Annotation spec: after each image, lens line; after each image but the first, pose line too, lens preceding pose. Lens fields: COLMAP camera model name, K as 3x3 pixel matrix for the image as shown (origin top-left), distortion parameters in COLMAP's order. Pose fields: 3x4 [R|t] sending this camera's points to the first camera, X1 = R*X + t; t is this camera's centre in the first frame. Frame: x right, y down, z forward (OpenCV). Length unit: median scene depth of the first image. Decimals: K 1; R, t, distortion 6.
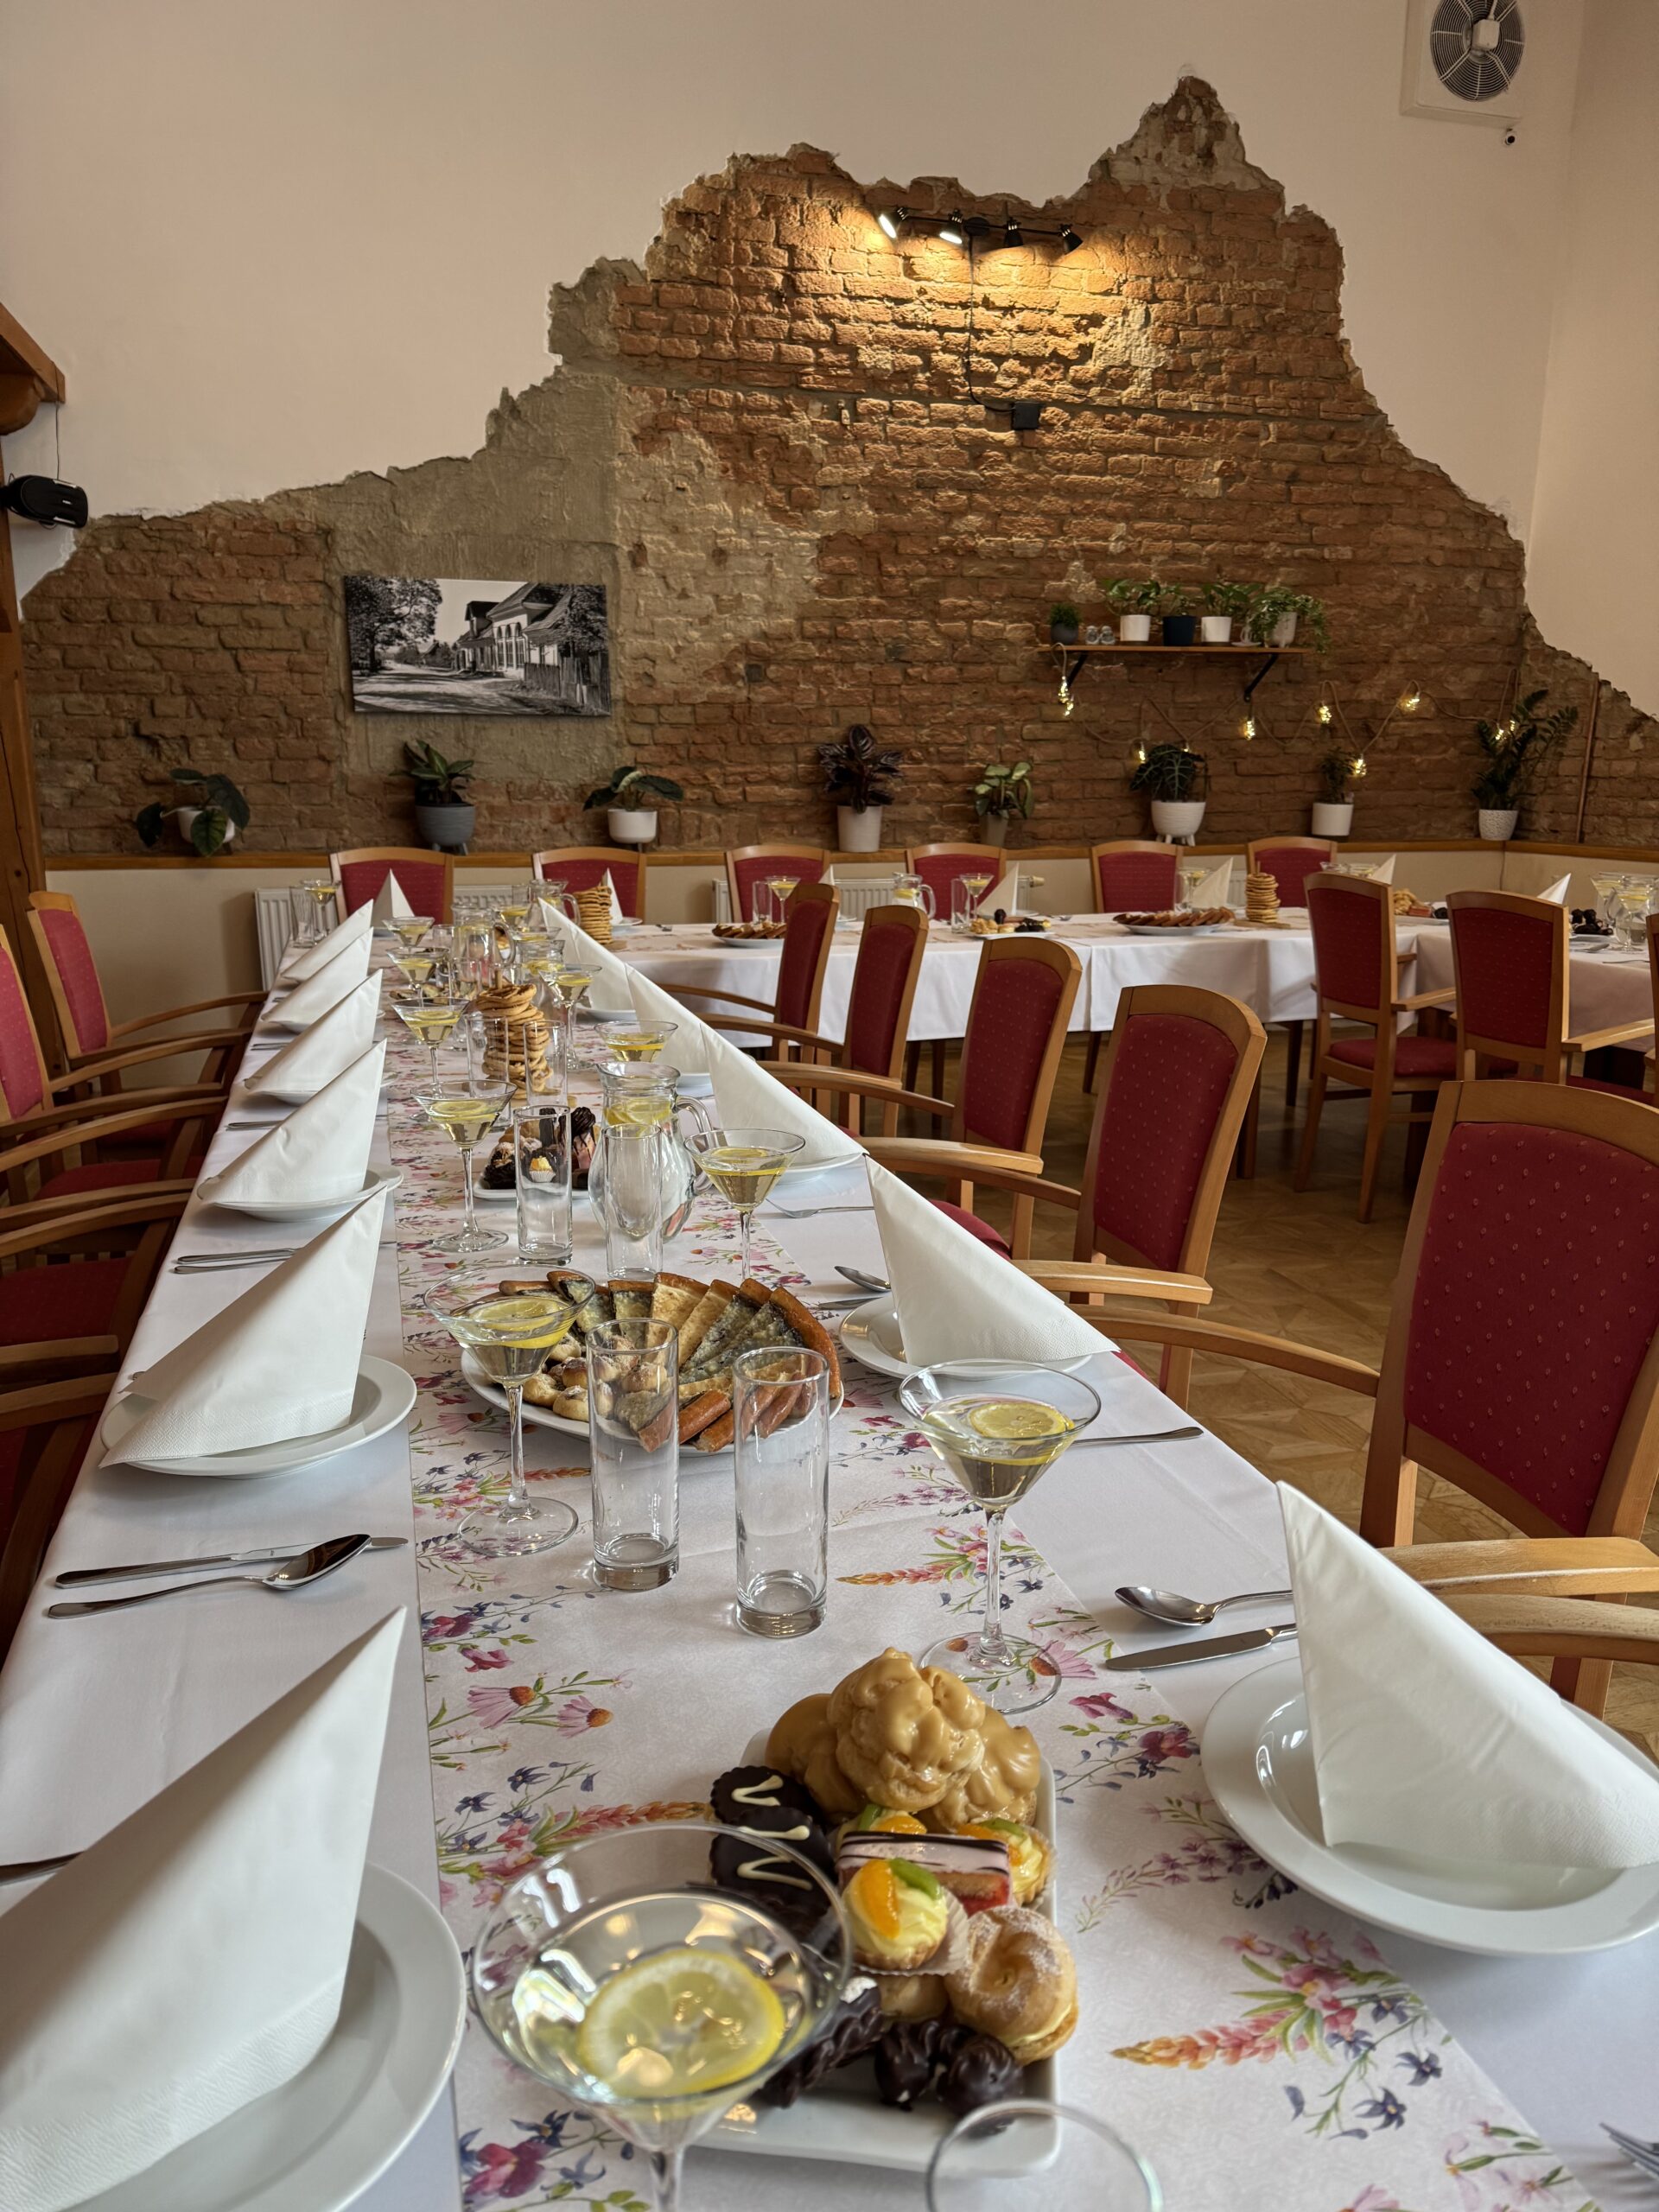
lens RADIAL K [[1545.3, 0, 830.7], [0, 1545.3, 1141.5], [0, 0, 1]] dist [0.045667, -0.058202]
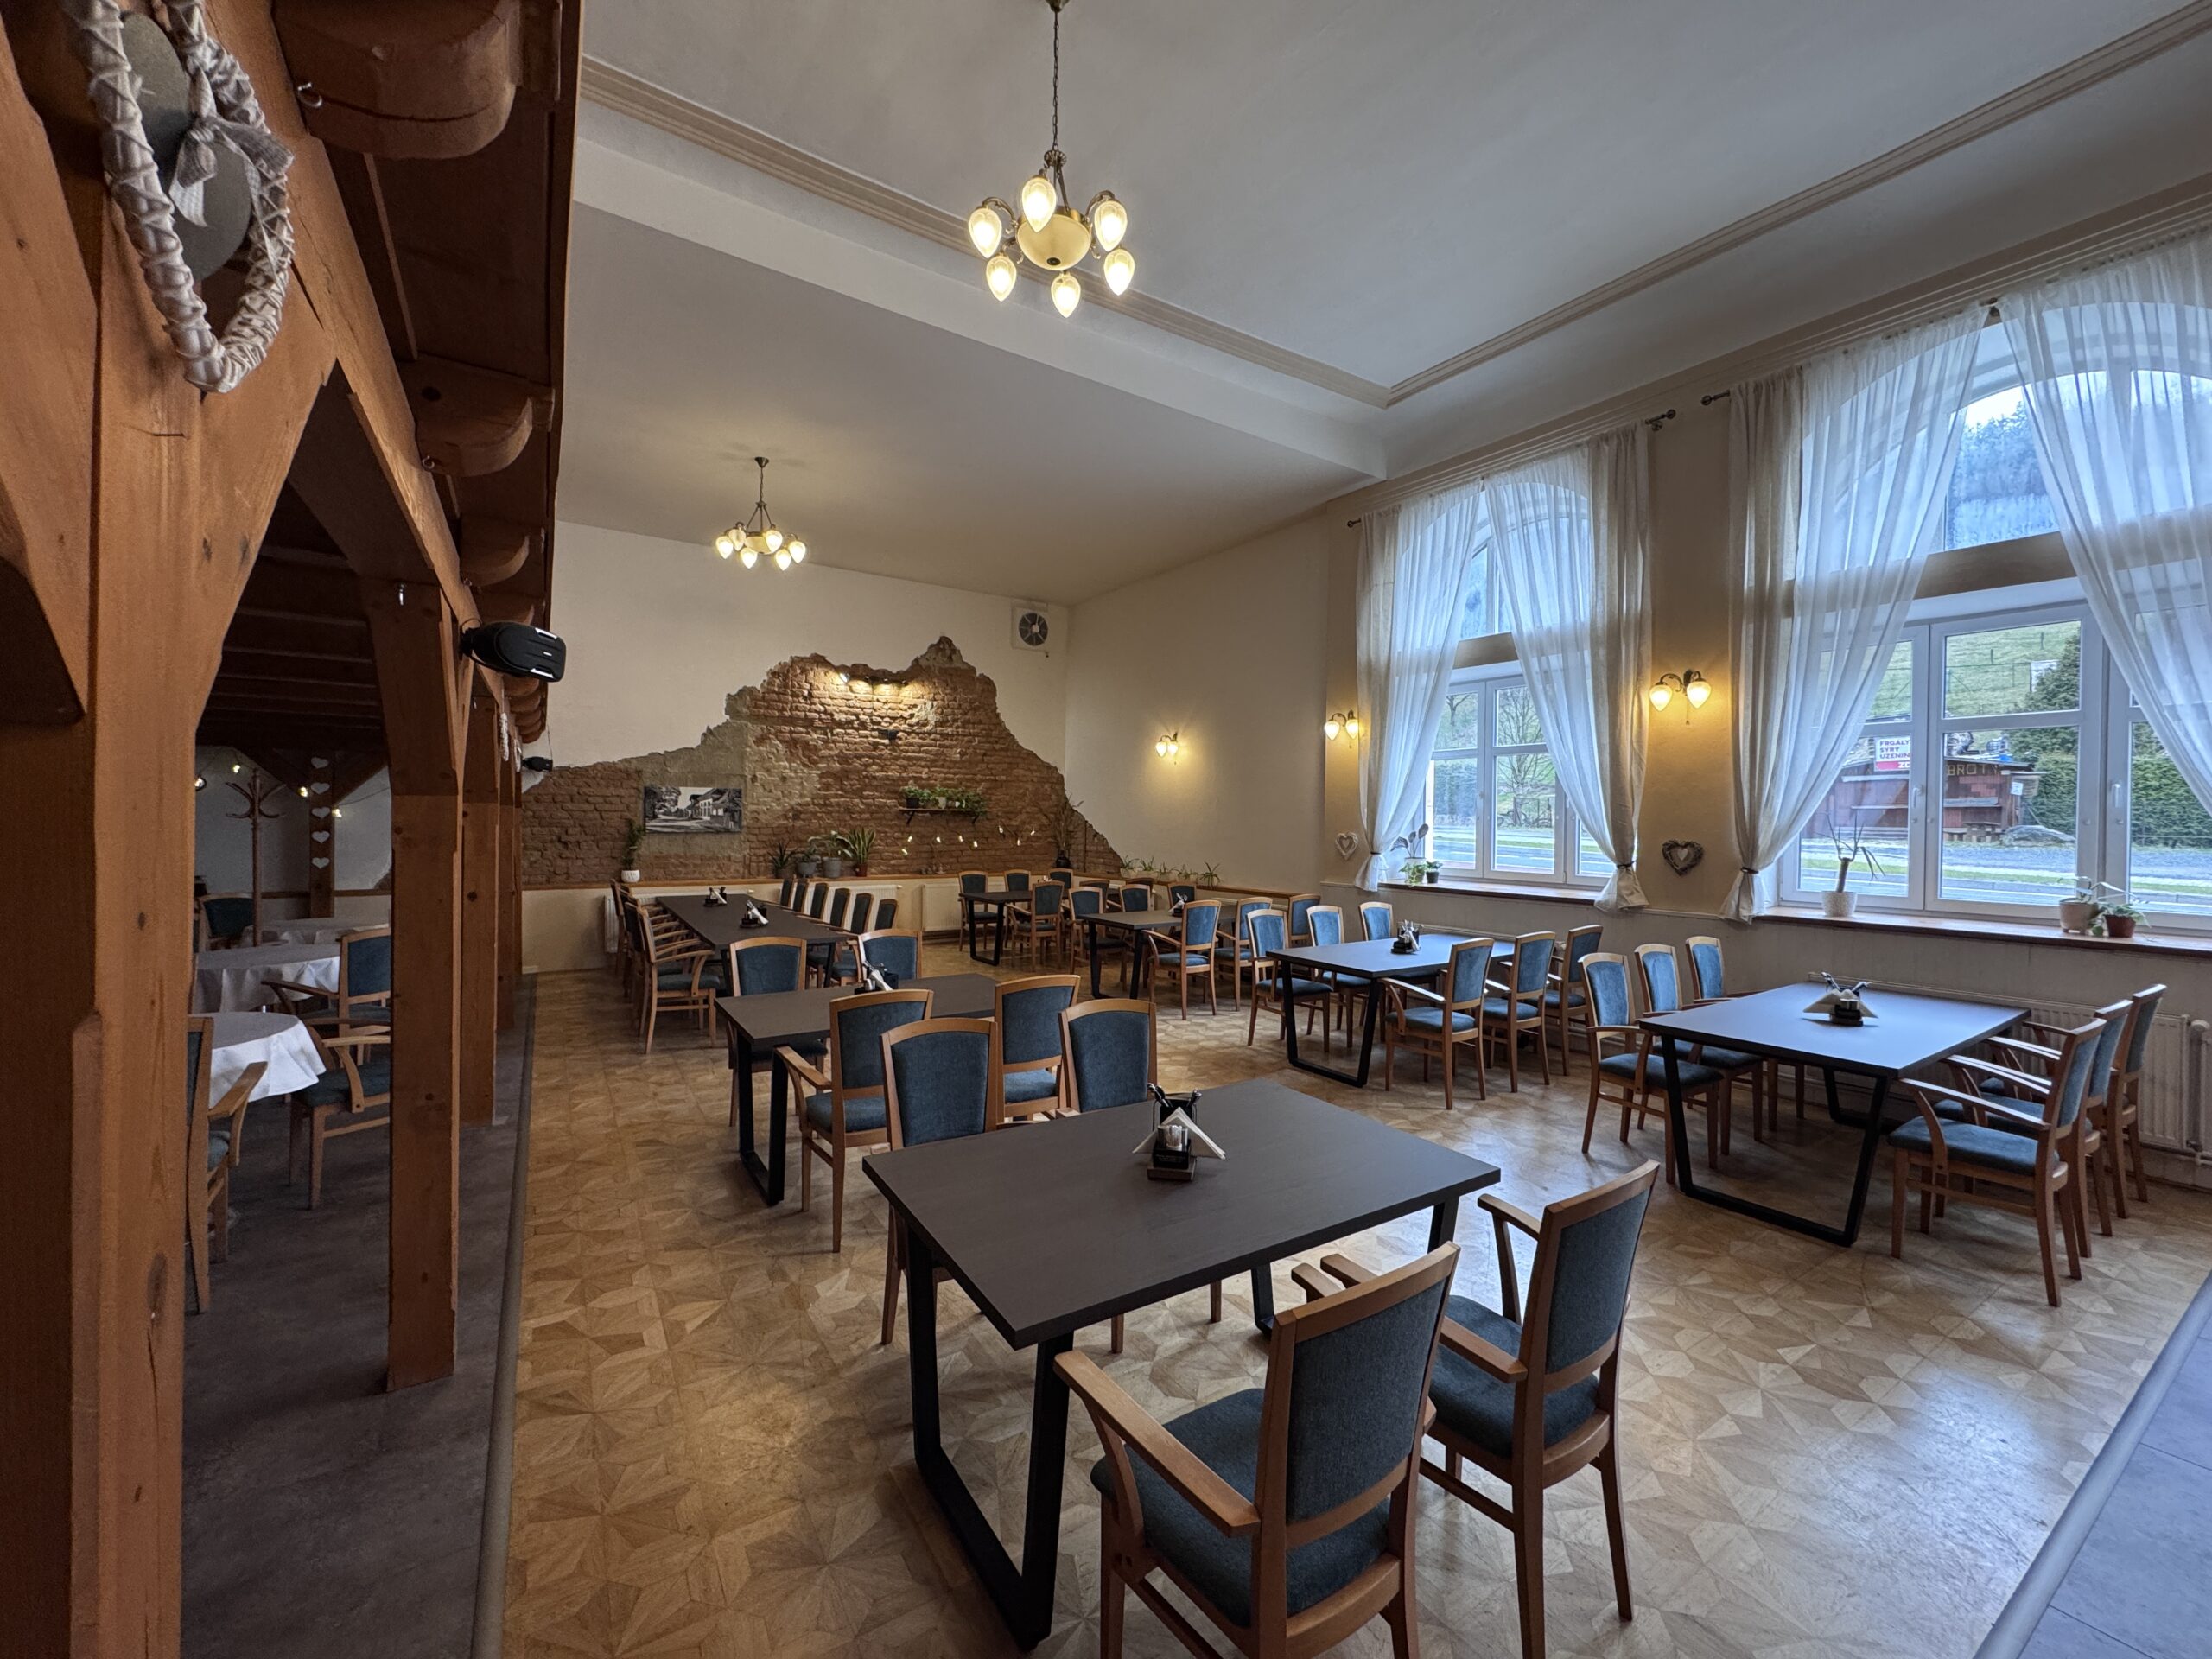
lens RADIAL K [[880.2, 0, 1103.2], [0, 880.2, 835.3], [0, 0, 1]] dist [-0.003493, -0.000220]
pose [[0.952720, 0.004985, 0.303810, -0.001542], [0.057642, 0.978744, -0.196818, 0.082571], [-0.298333, 0.205024, 0.932182, -0.675472]]
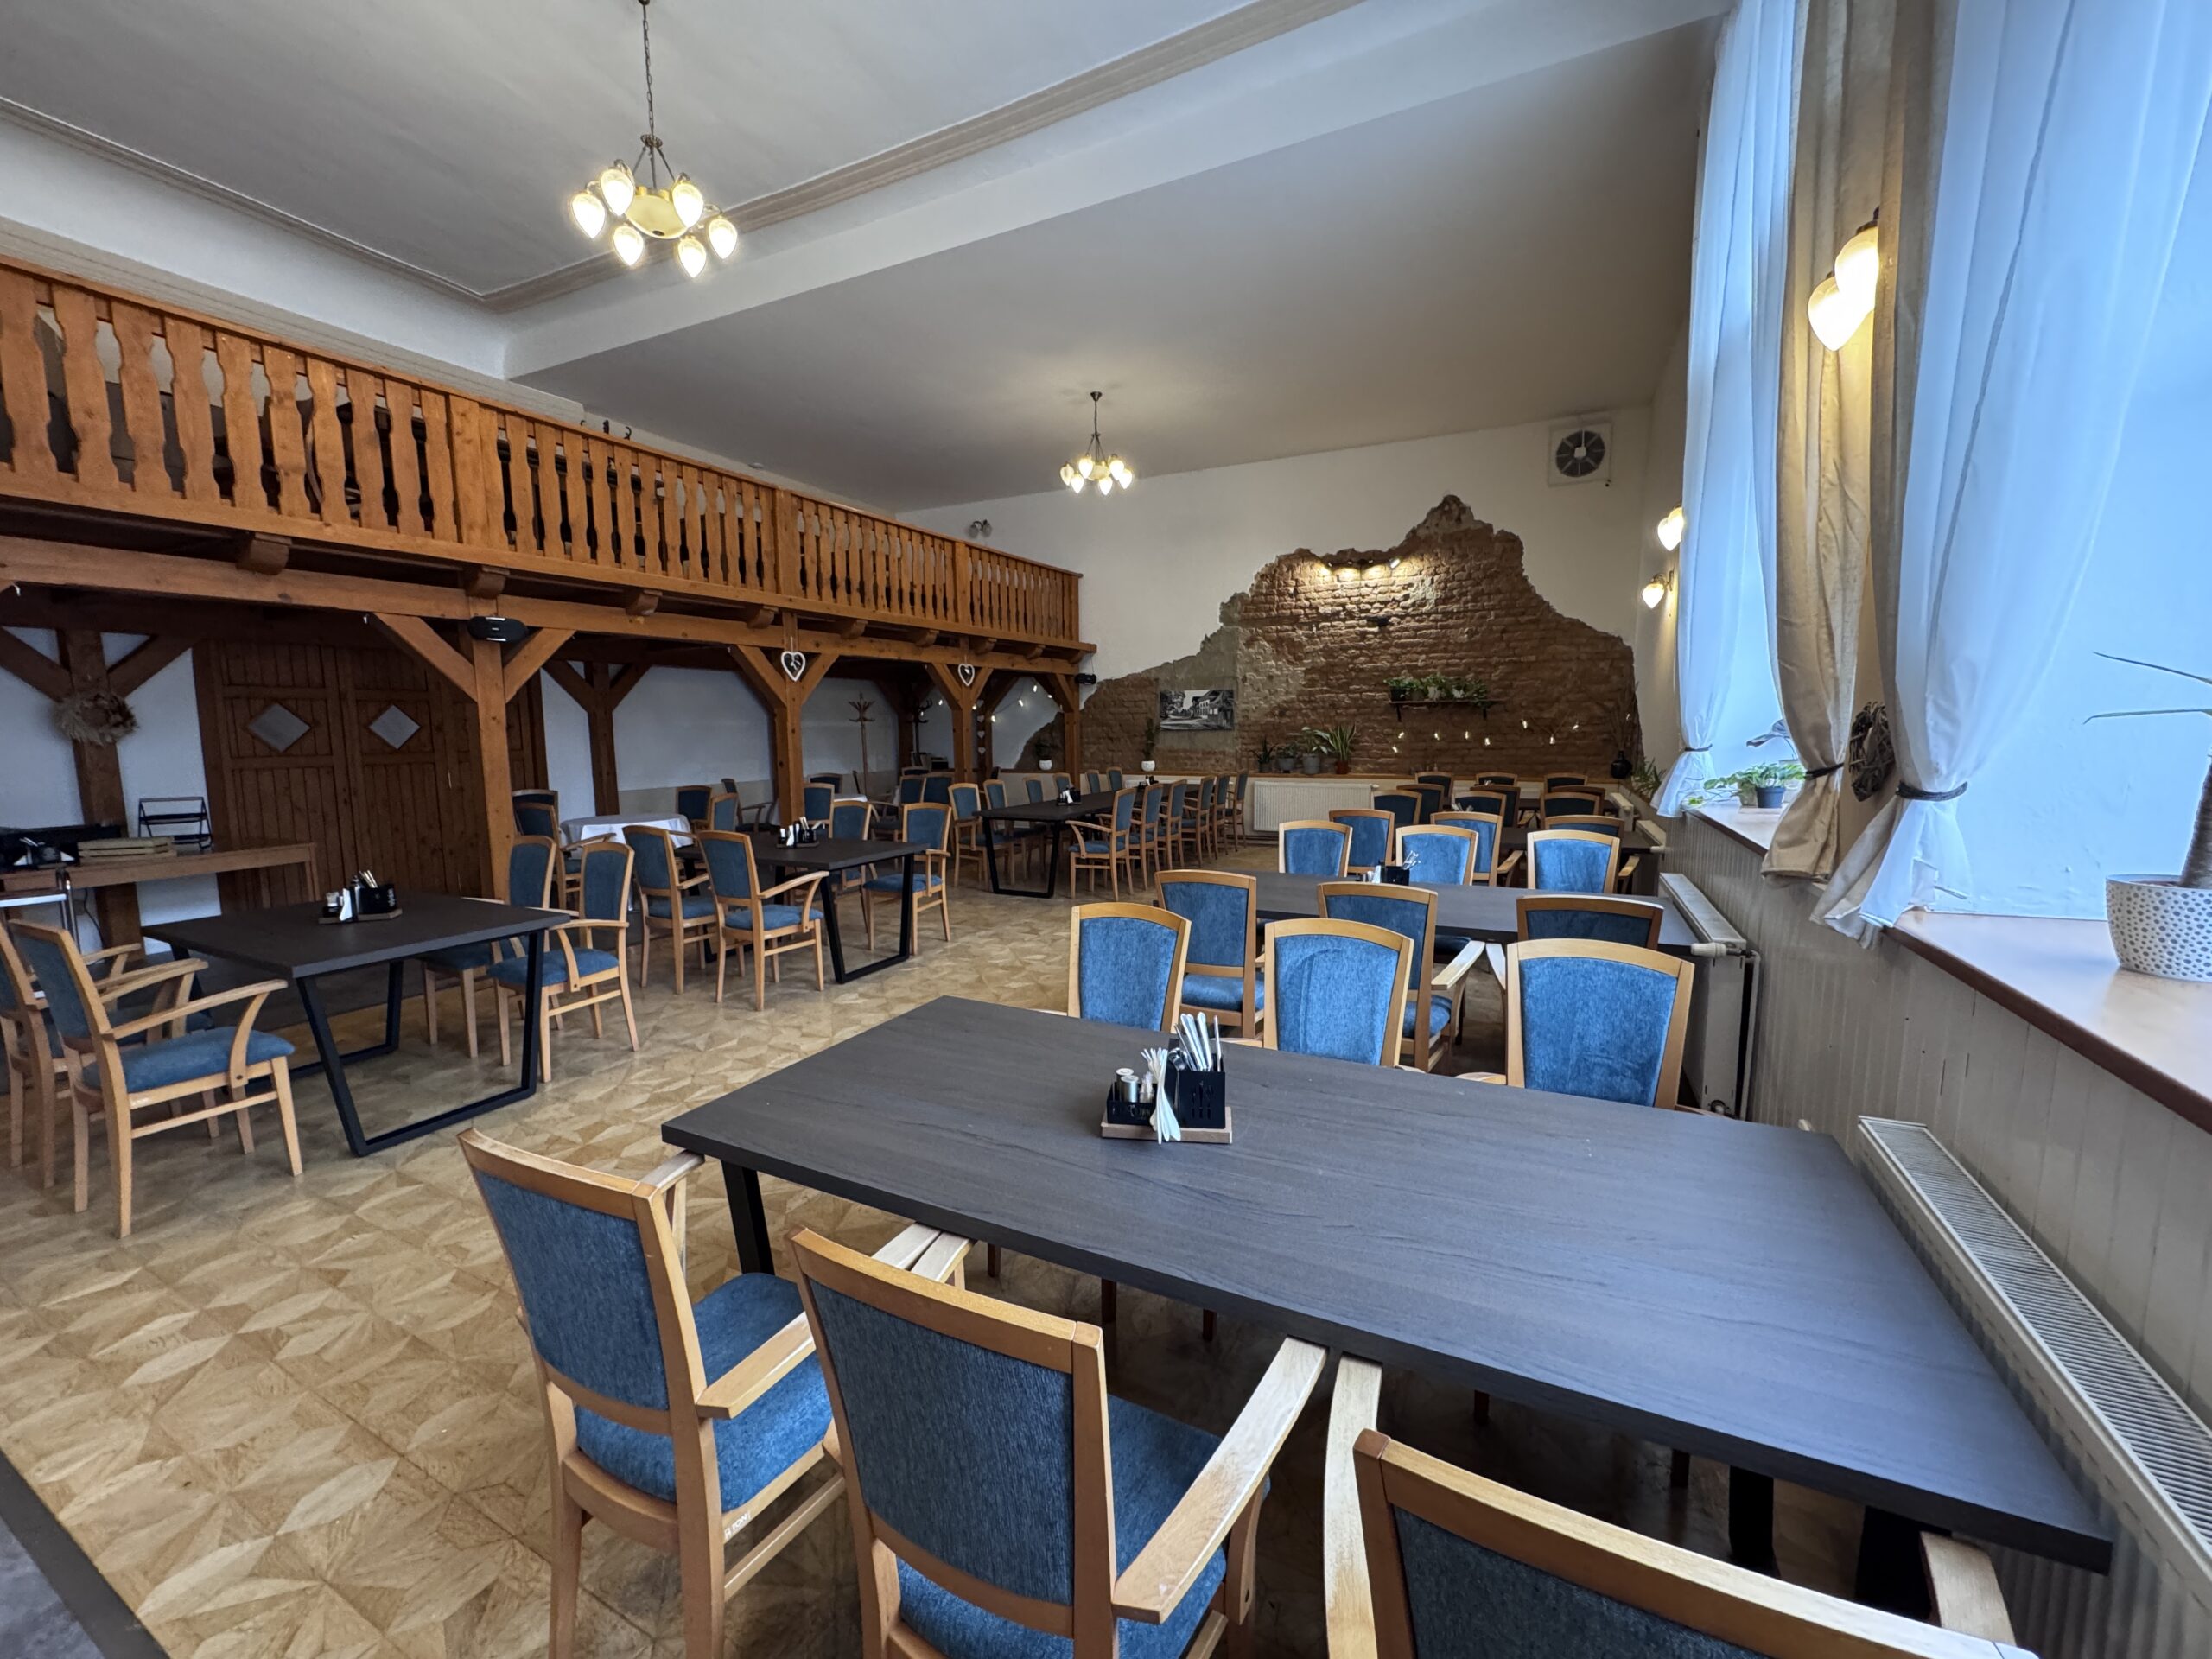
lens RADIAL K [[880.2, 0, 1105.4], [0, 880.2, 829.7], [0, 0, 1]] dist [-0.003493, -0.000220]
pose [[0.736363, 0.071971, -0.672748, 0.851301], [-0.142525, 0.988515, -0.050250, 0.047641], [0.661405, 0.132886, 0.738163, -0.432204]]
